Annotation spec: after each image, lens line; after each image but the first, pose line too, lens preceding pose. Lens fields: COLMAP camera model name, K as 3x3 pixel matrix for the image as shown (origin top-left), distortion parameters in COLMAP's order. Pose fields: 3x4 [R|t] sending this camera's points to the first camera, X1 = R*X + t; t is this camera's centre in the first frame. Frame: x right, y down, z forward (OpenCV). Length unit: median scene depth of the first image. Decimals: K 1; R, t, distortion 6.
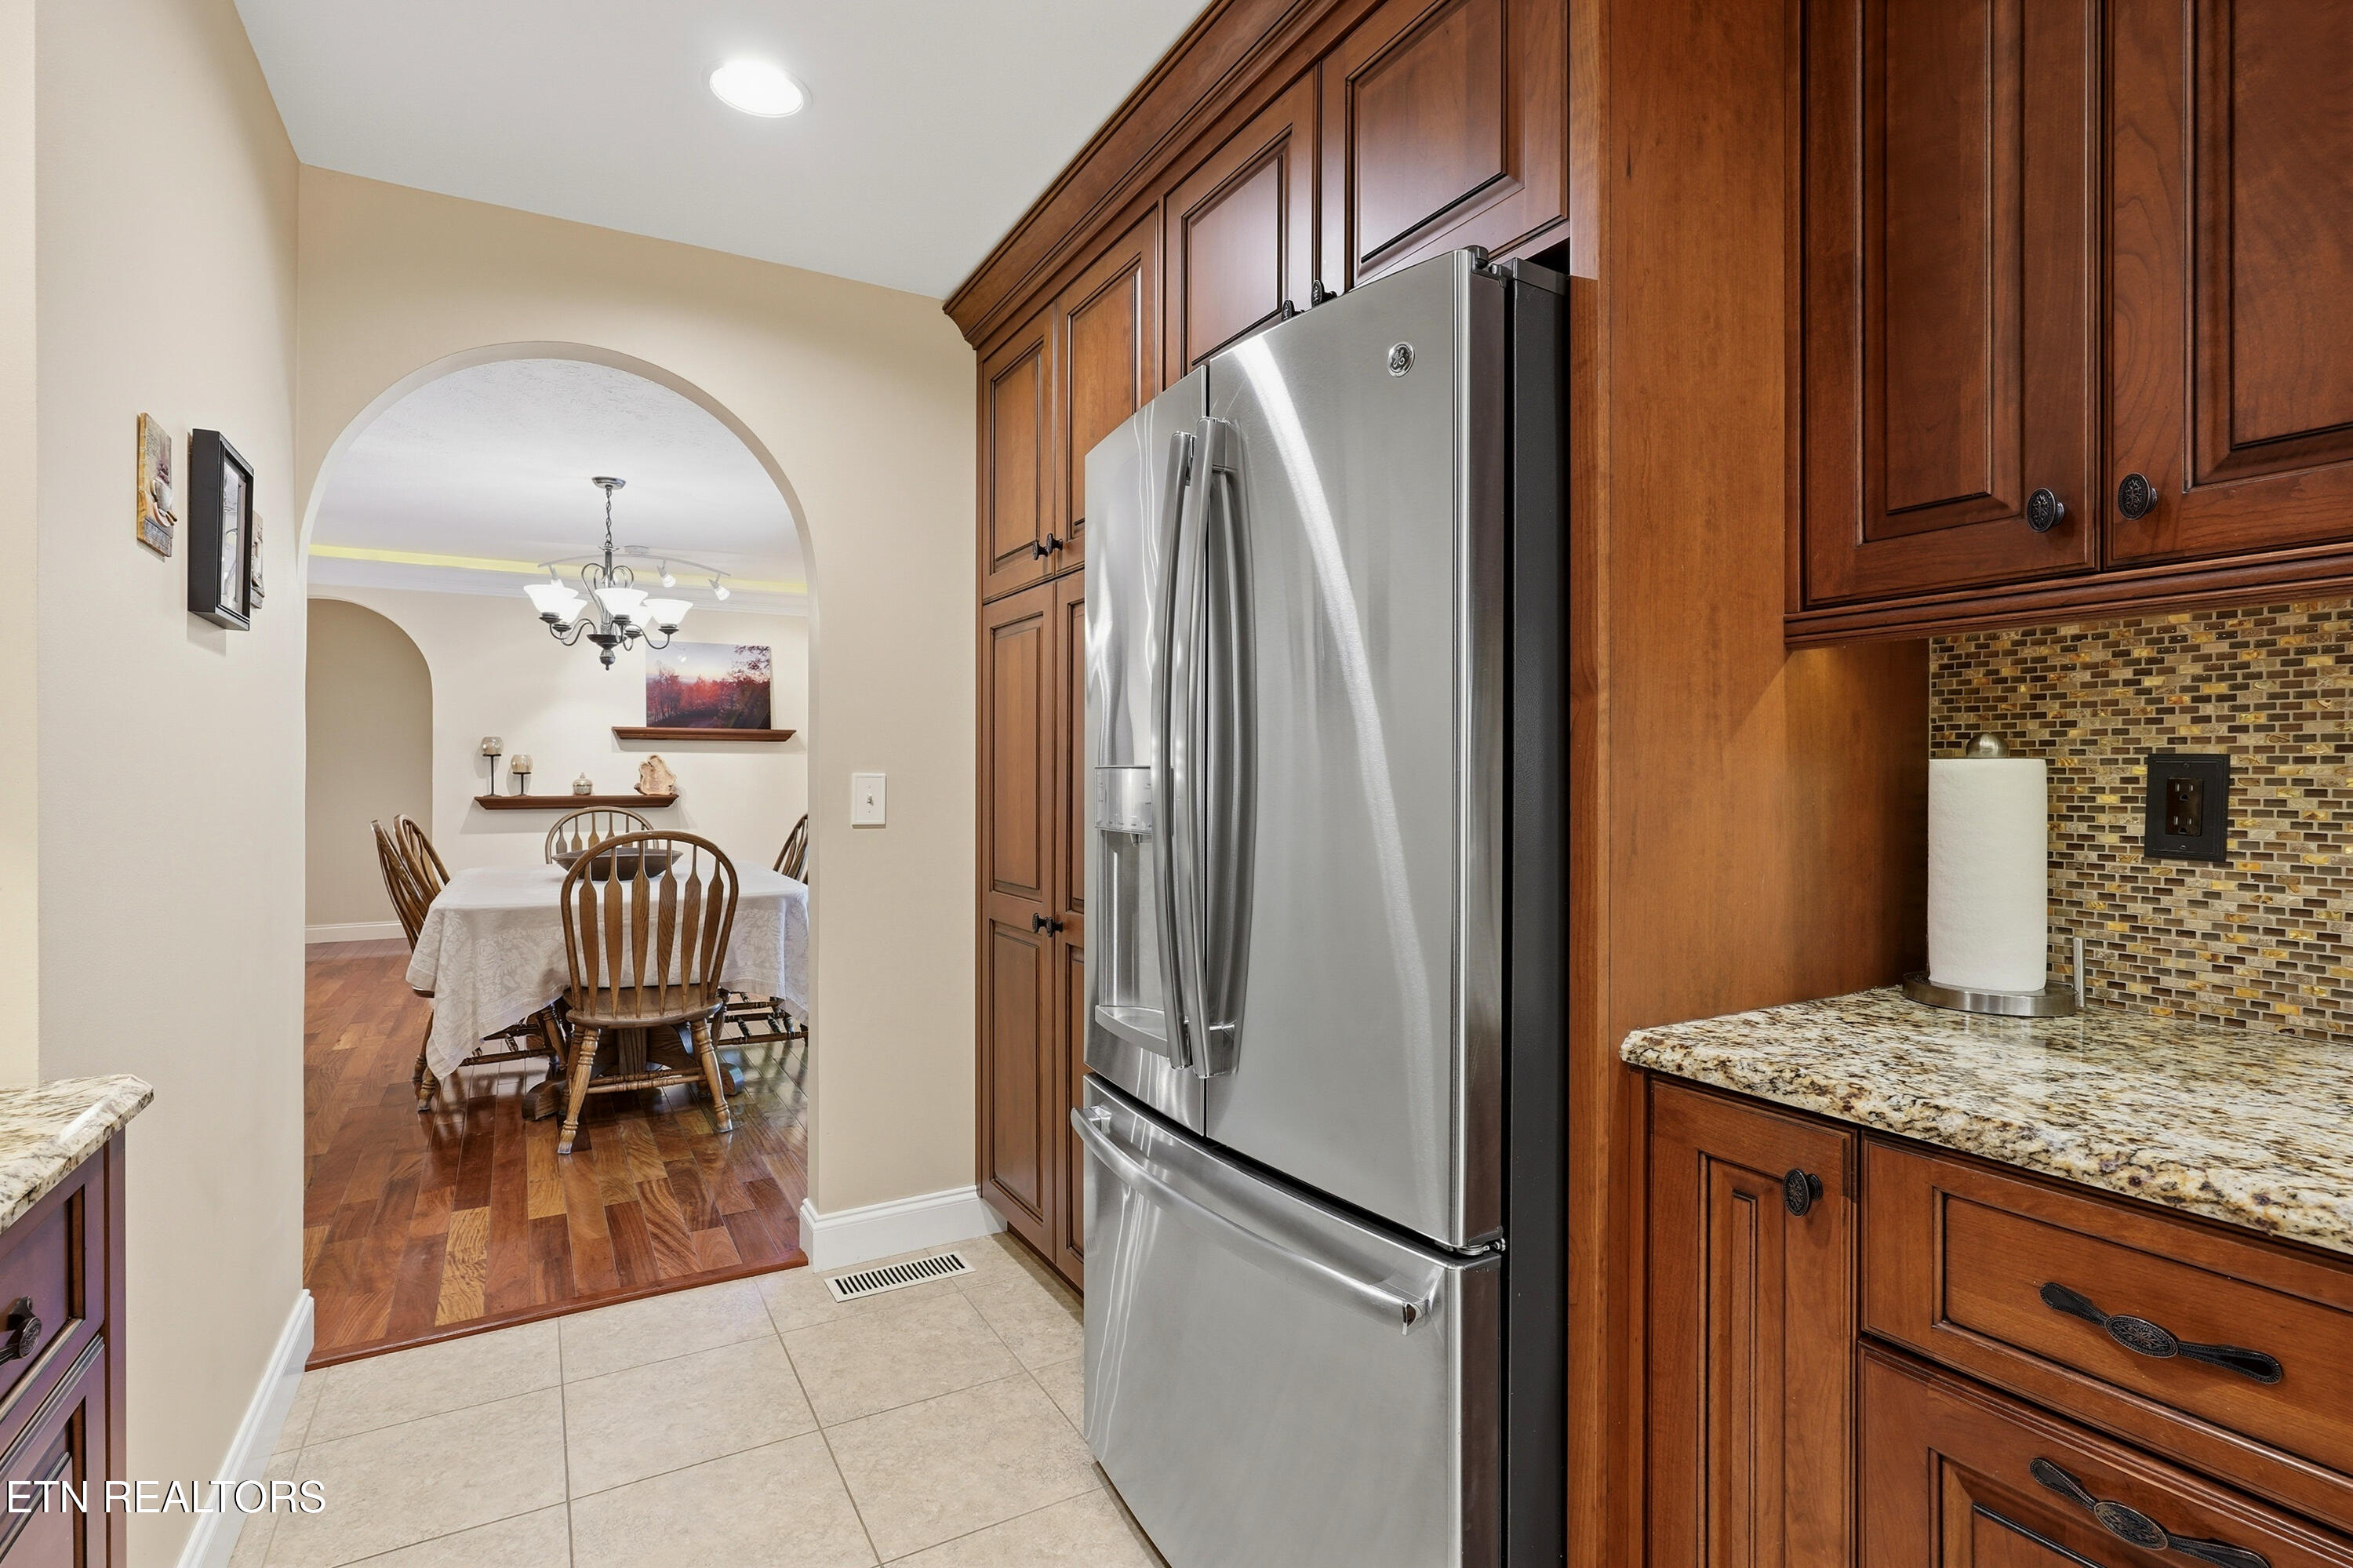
lens RADIAL K [[1150.2, 0, 1188.0], [0, 1150.2, 778.3], [0, 0, 1]] dist [-0.000785, 0.001293]
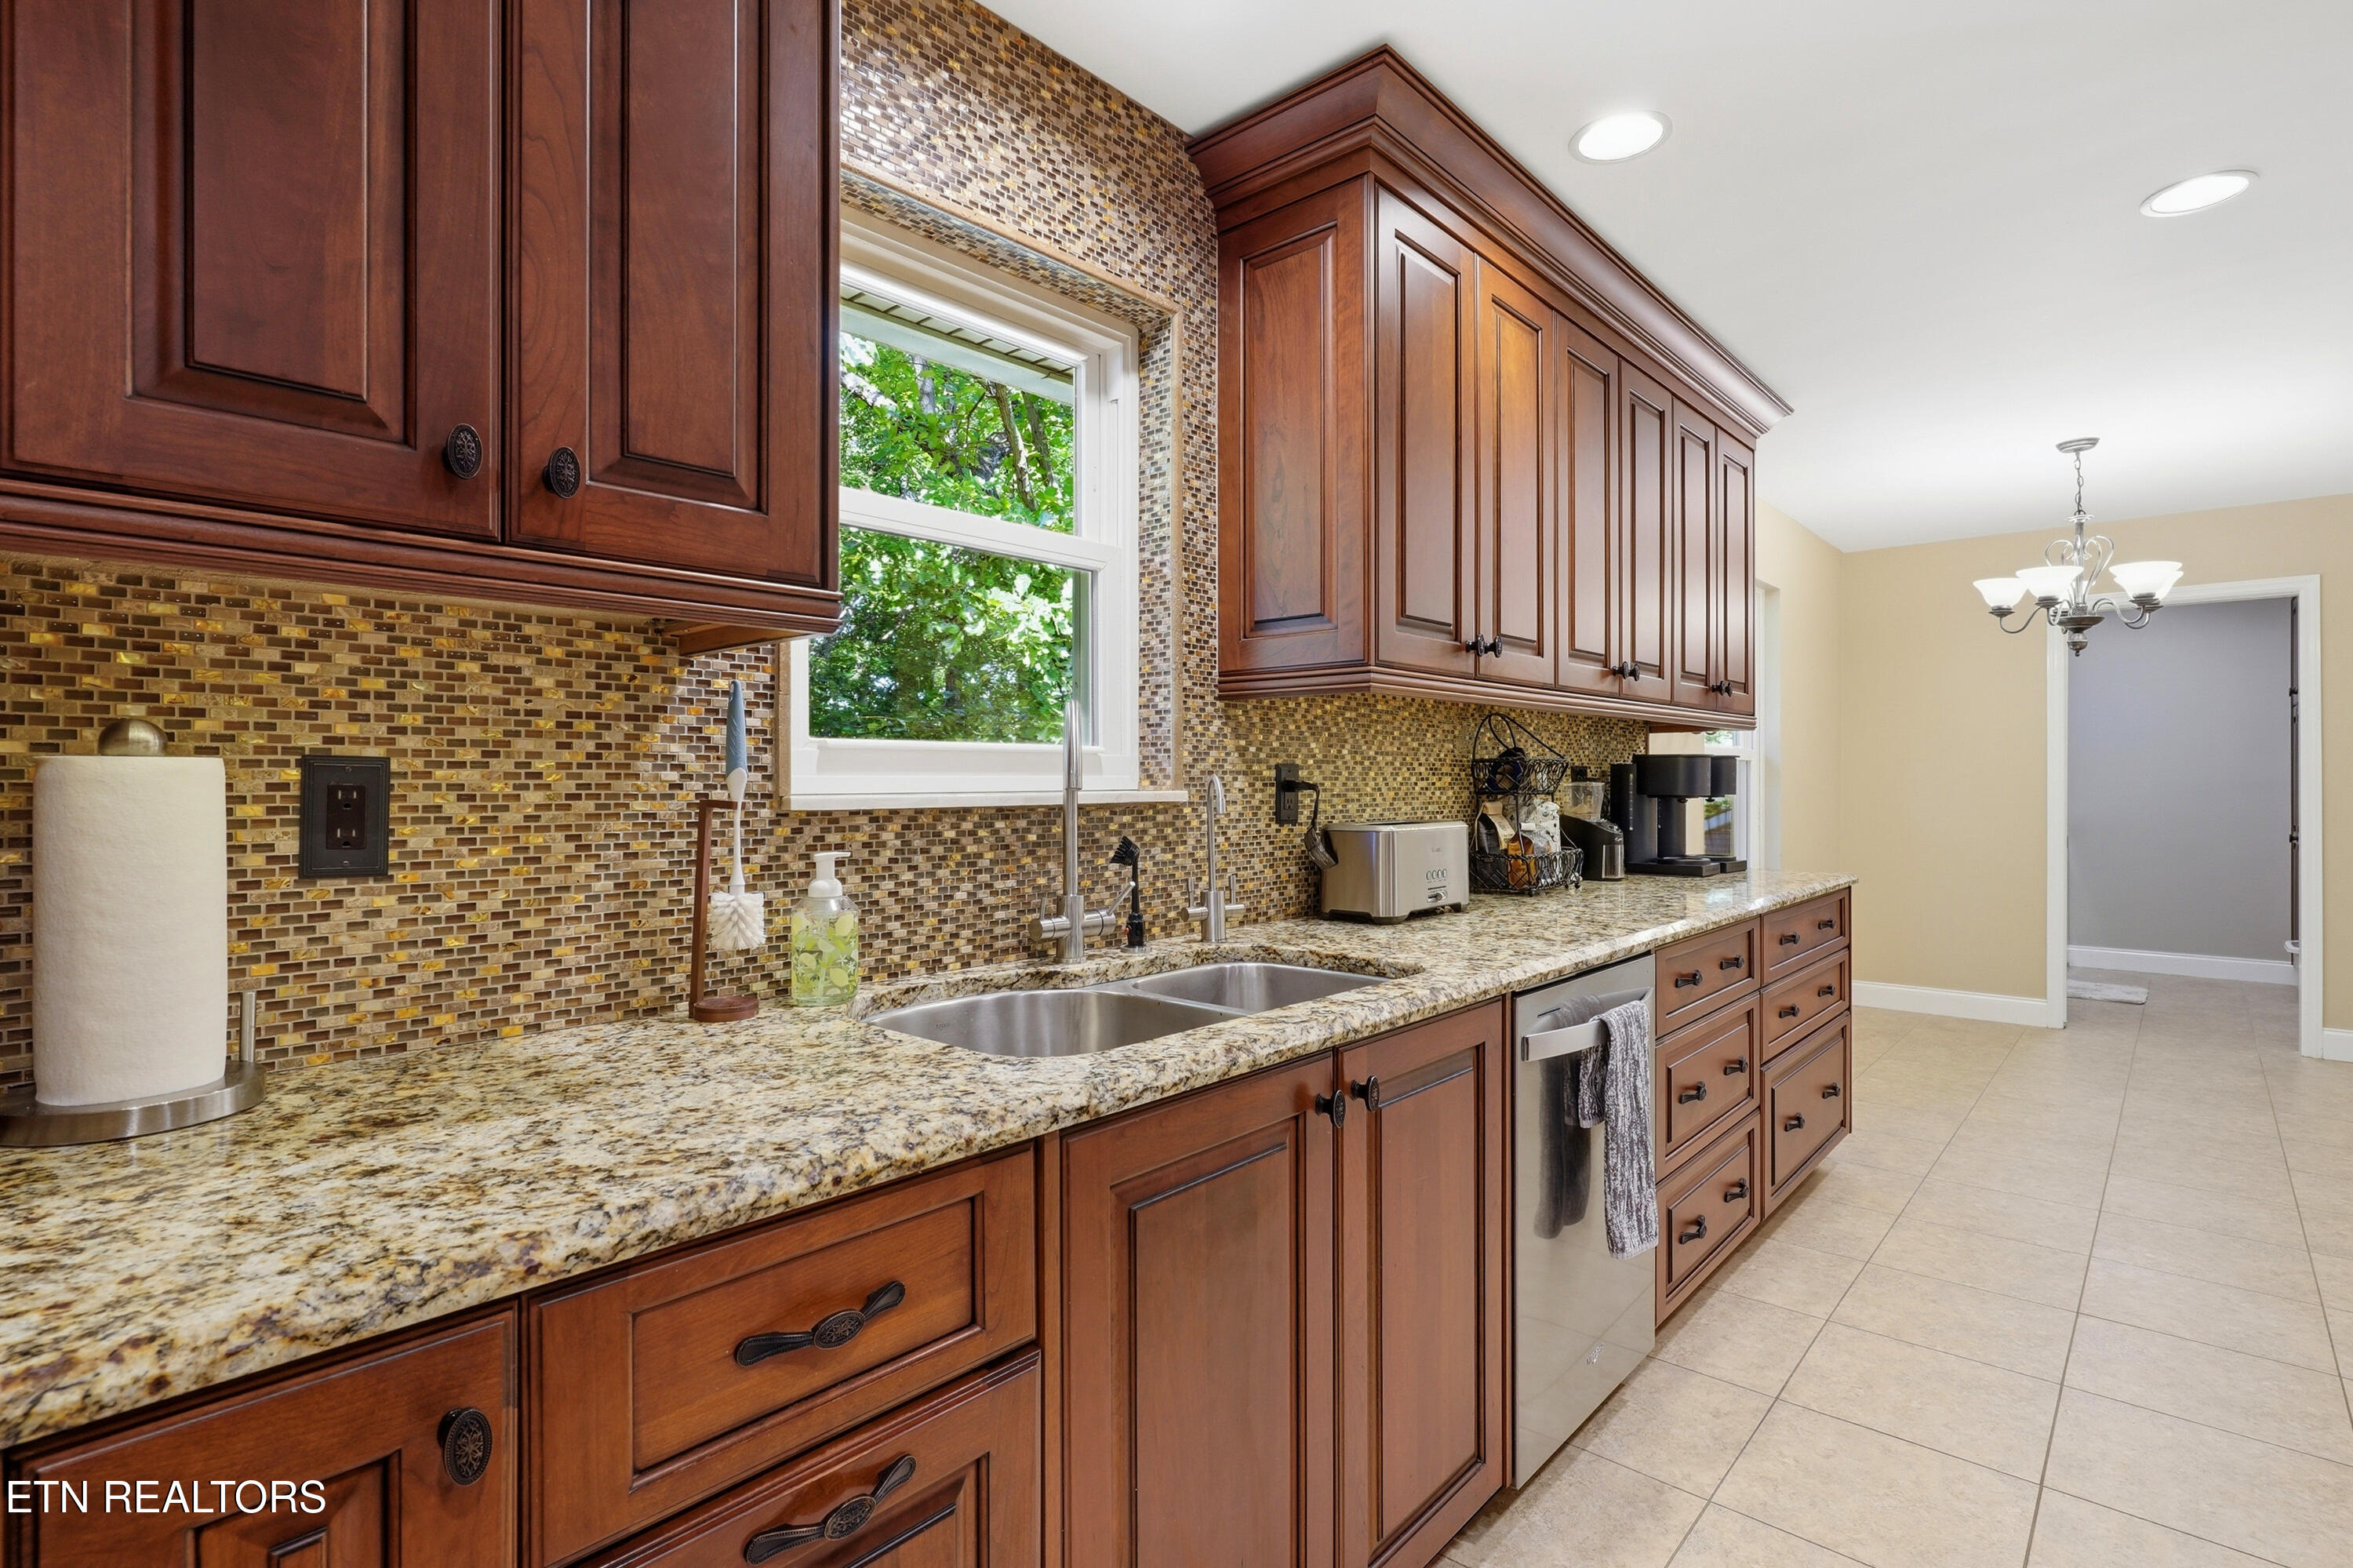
lens RADIAL K [[1138.3, 0, 1176.5], [0, 1138.3, 784.0], [0, 0, 1]] dist [-0.000580, 0.001500]
pose [[-0.303921, -0.006065, 0.952678, -0.149535], [0.003345, 0.999967, 0.007433, -0.004348], [-0.952691, 0.005446, -0.303891, 0.677932]]
